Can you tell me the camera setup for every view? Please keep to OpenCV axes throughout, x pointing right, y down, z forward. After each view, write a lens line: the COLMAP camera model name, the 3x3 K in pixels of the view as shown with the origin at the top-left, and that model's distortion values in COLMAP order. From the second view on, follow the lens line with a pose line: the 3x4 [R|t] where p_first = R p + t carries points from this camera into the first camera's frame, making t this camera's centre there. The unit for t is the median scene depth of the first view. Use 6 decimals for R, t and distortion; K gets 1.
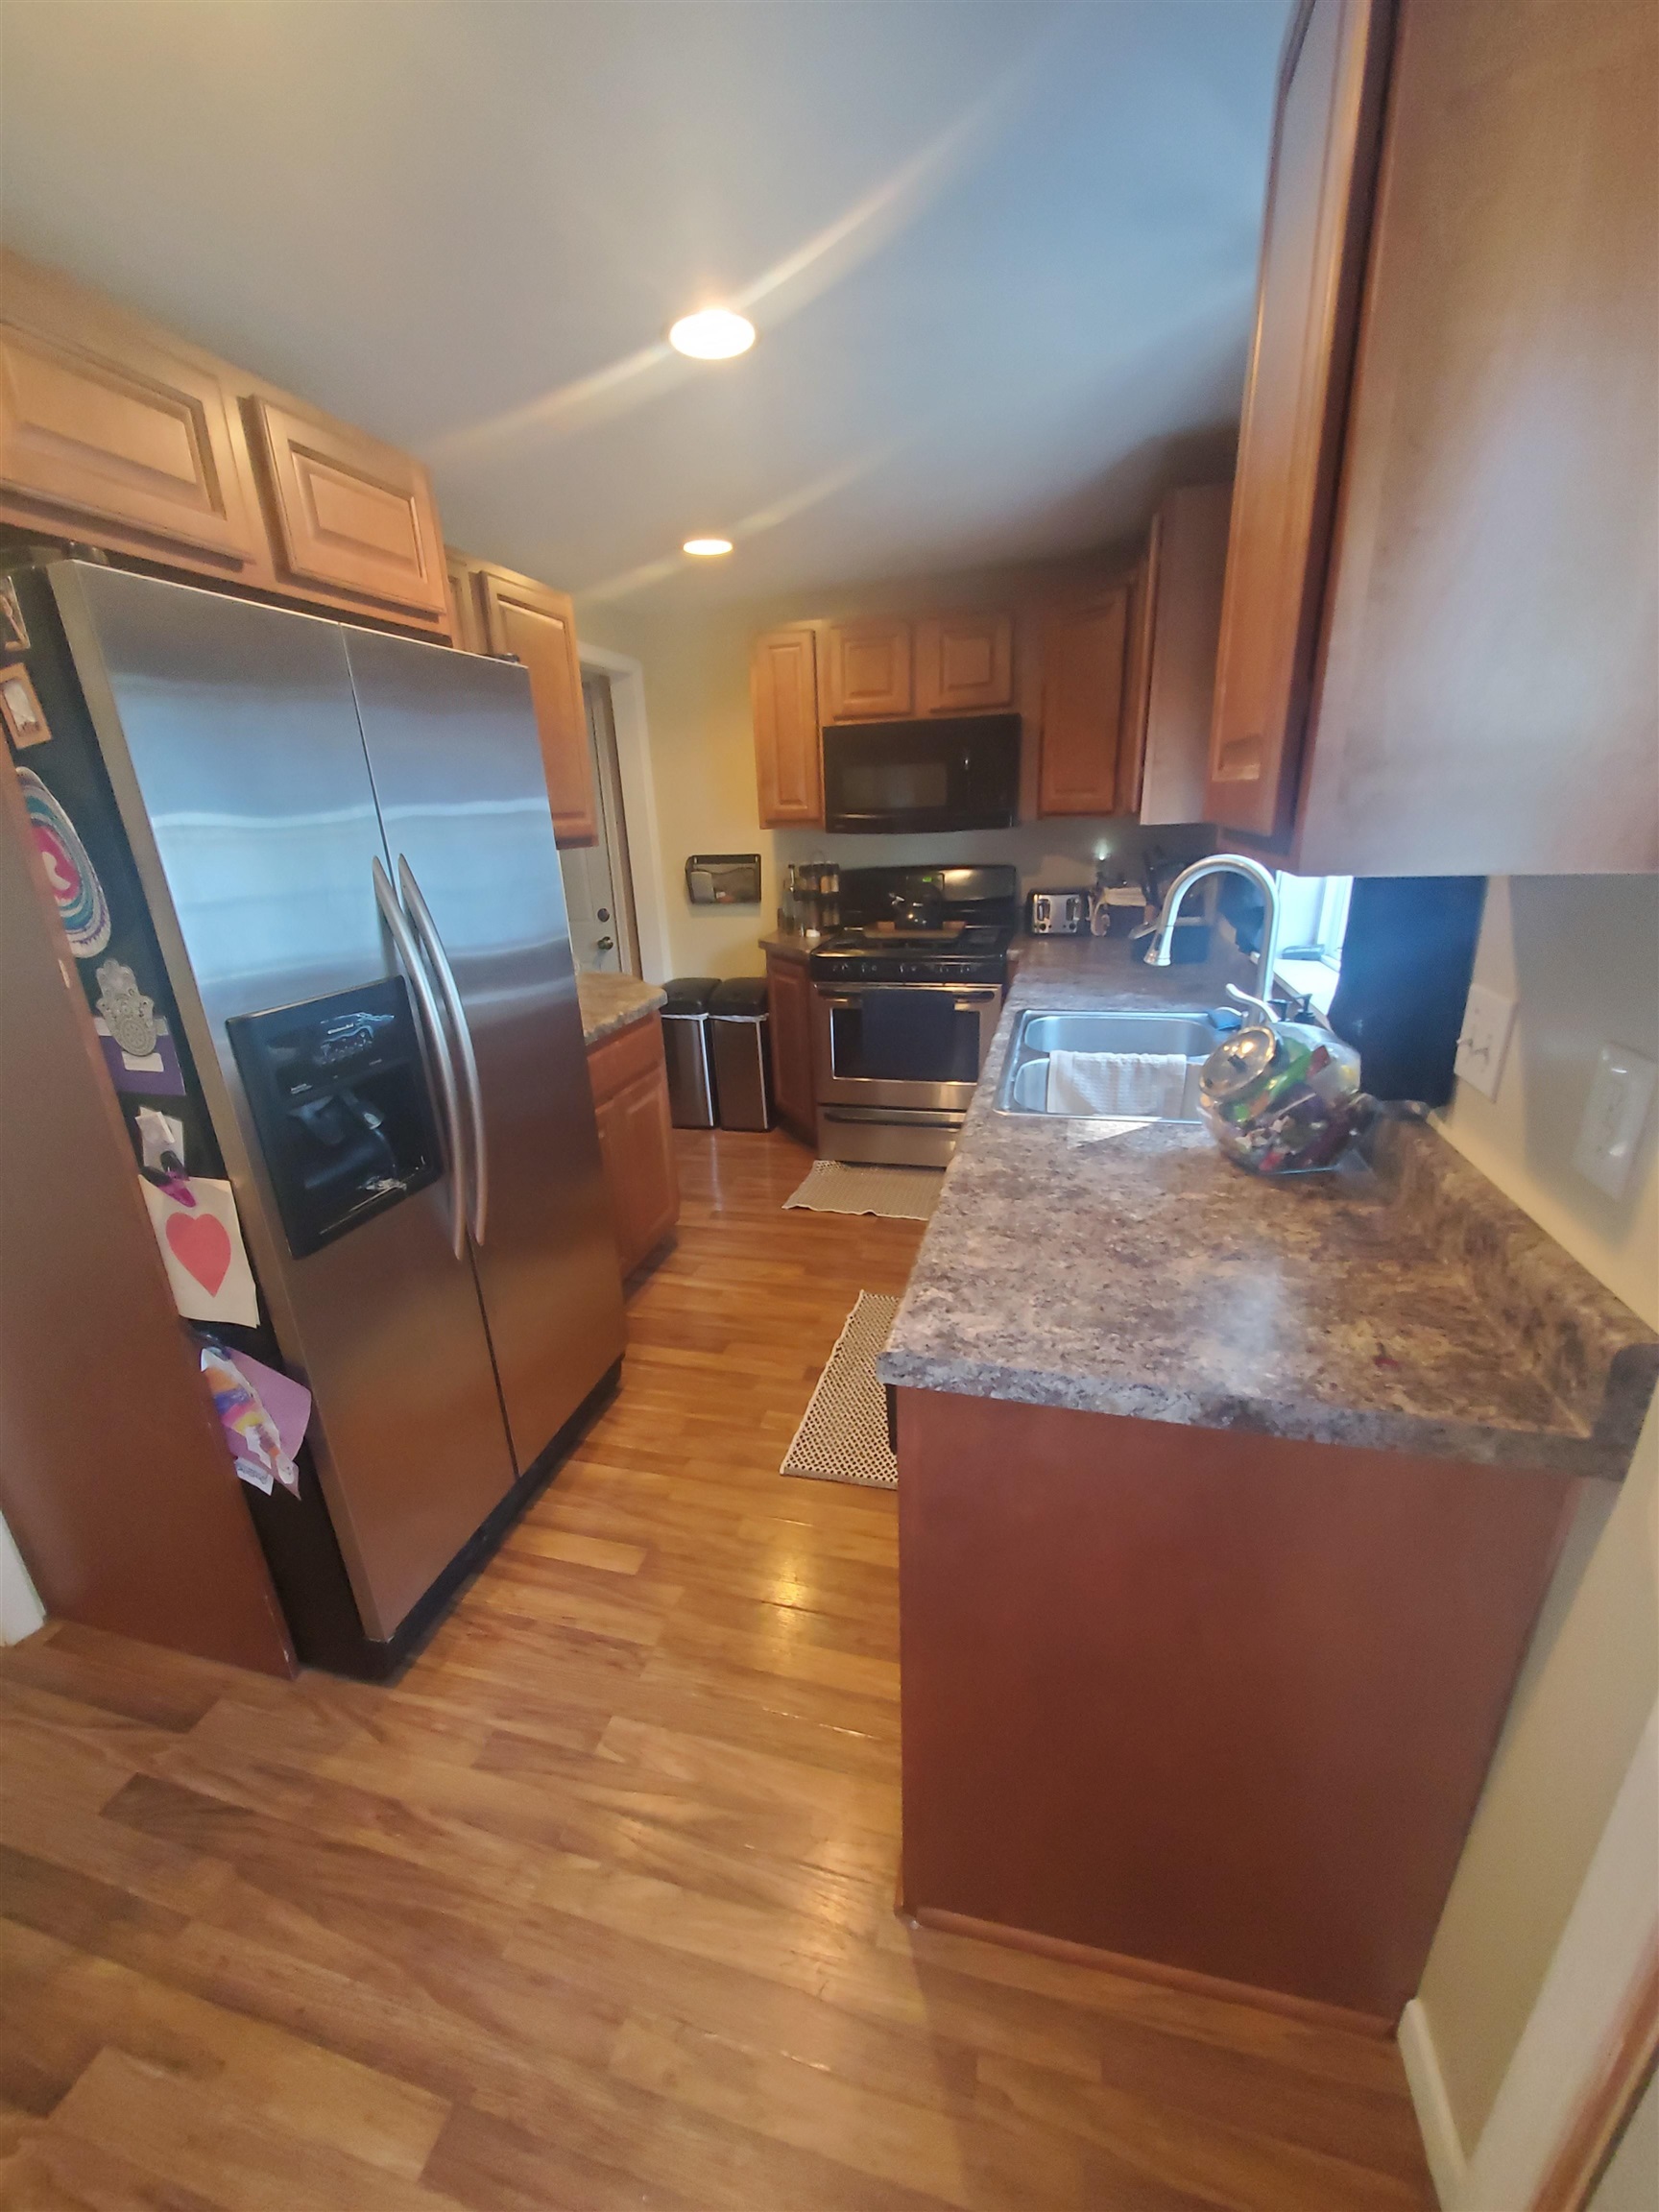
lens RADIAL K [[874.8, 0, 831.2], [0, 874.8, 1114.1], [0, 0, 1]] dist [-0.003279, 0.000705]
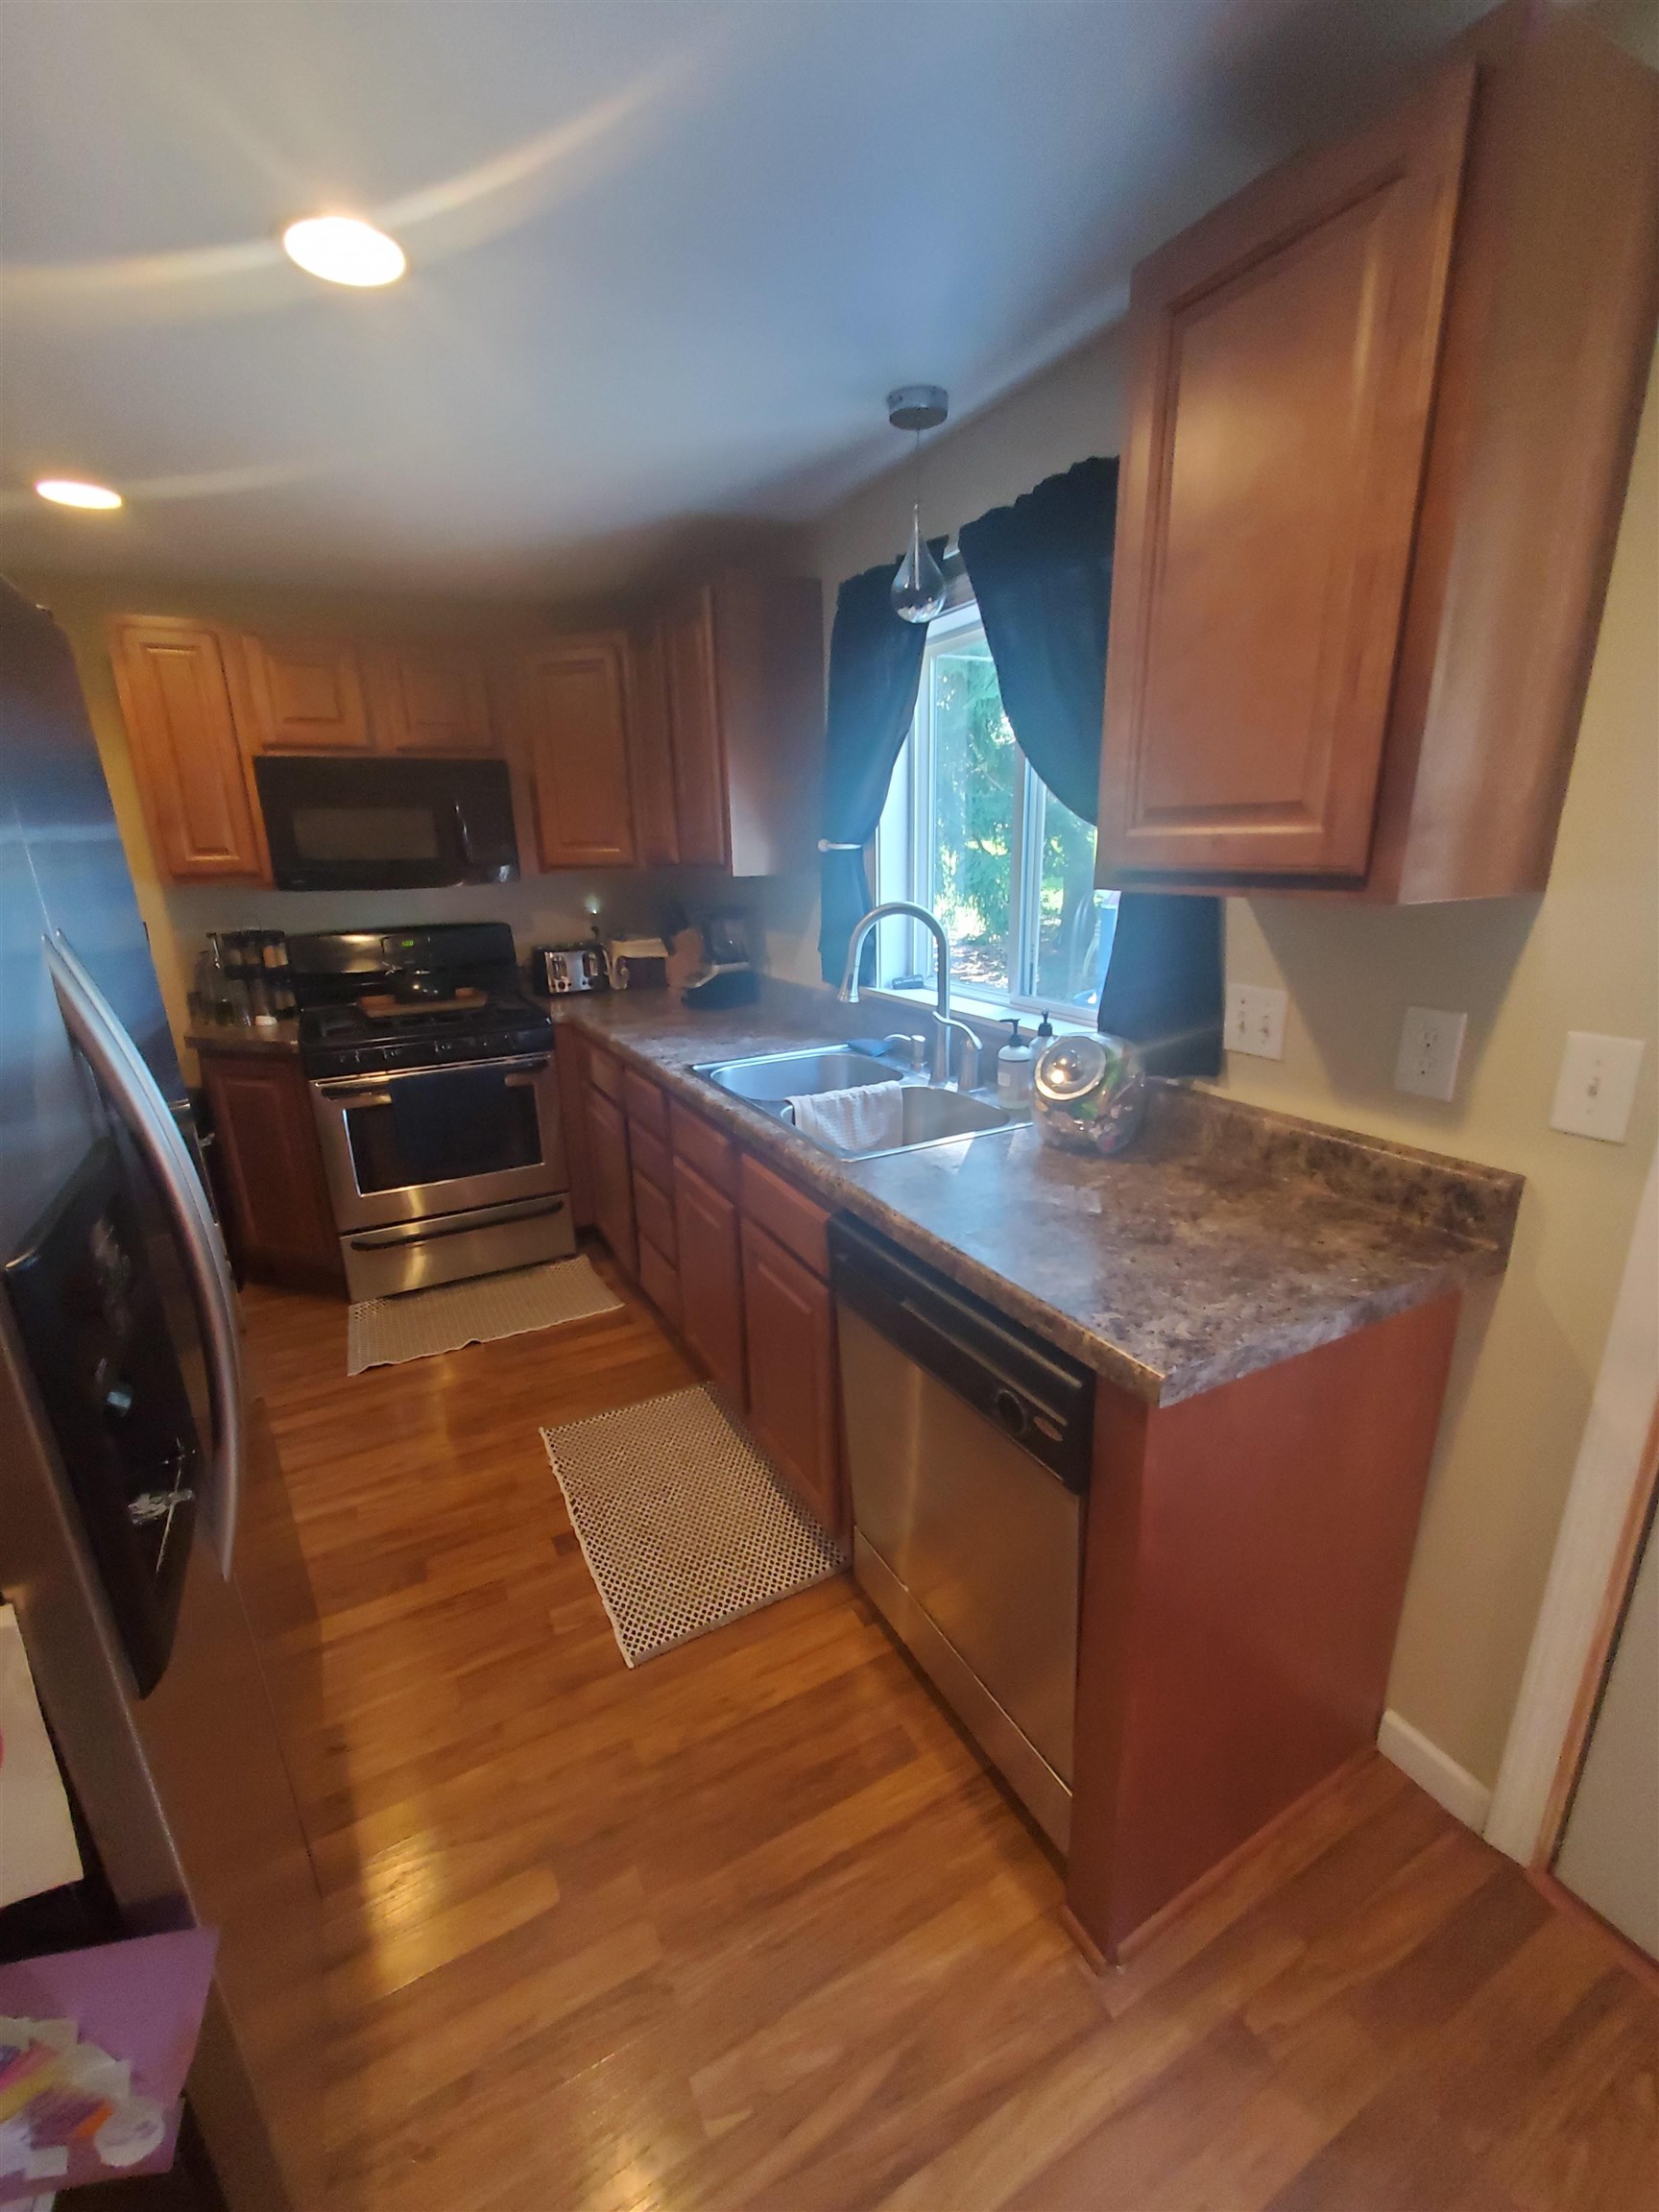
lens RADIAL K [[915.7, 0, 826.8], [0, 915.7, 1111.0], [0, 0, 1]] dist [0.000380, 0.000371]
pose [[0.735309, -0.172998, 0.655280, -0.366004], [0.220264, 0.975386, 0.010343, -0.053563], [-0.640940, 0.136729, 0.755315, 0.168444]]
